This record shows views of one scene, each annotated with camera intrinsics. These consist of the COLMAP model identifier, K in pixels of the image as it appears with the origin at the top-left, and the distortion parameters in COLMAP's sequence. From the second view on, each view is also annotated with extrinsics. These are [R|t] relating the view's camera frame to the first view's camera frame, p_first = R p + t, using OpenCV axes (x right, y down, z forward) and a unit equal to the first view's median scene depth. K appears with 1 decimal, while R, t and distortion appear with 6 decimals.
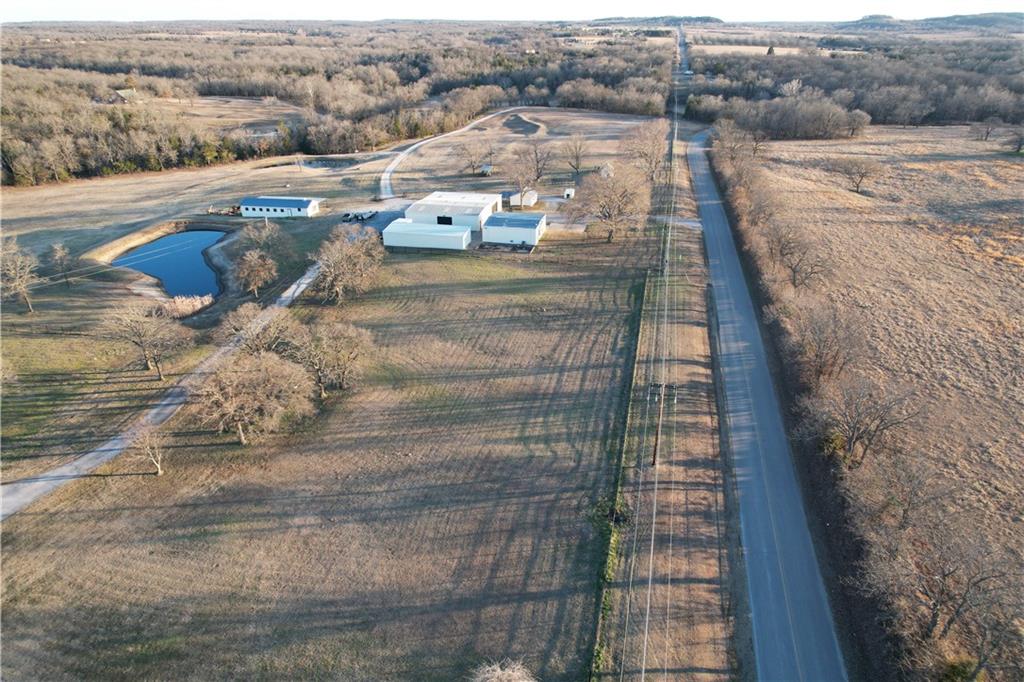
lens RADIAL K [[655.9, 0, 515.9], [0, 655.9, 339.9], [0, 0, 1]] dist [-0.078092, 0.071912]
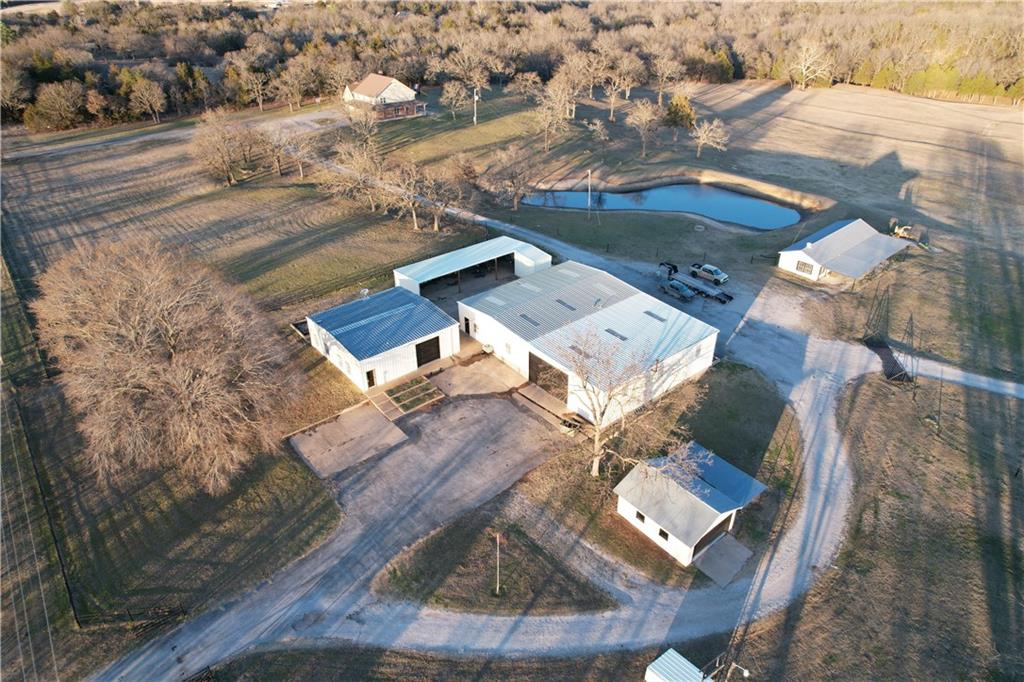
lens RADIAL K [[655.9, 0, 515.9], [0, 655.9, 339.9], [0, 0, 1]] dist [-0.078092, 0.071912]
pose [[-0.604911, 0.407412, -0.684177, 0.150213], [-0.347555, 0.637959, 0.687178, -0.299438], [0.716441, 0.653471, -0.244310, 0.665899]]
